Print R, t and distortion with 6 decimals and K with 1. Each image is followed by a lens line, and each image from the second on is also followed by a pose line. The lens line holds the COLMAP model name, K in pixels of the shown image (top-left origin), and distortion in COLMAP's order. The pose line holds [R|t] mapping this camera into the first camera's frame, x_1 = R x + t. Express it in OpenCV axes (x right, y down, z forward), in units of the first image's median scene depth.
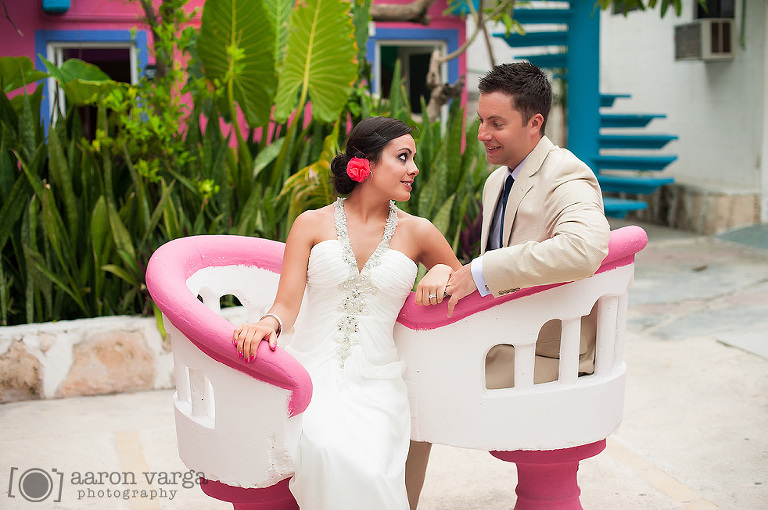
lens RADIAL K [[1067.5, 0, 382.0], [0, 1067.5, 258.3], [0, 0, 1]] dist [-0.372065, 1.165549]
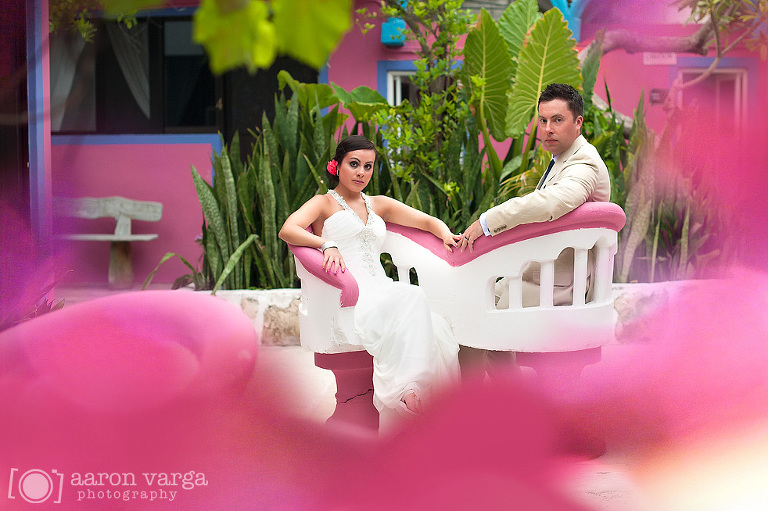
lens RADIAL K [[1067.5, 0, 382.0], [0, 1067.5, 258.8], [0, 0, 1]] dist [-0.372065, 1.165549]
pose [[0.928087, 0.045732, -0.369545, 0.230452], [-0.054450, 0.998429, -0.013190, 0.038110], [0.368362, 0.032363, 0.929119, -0.202428]]
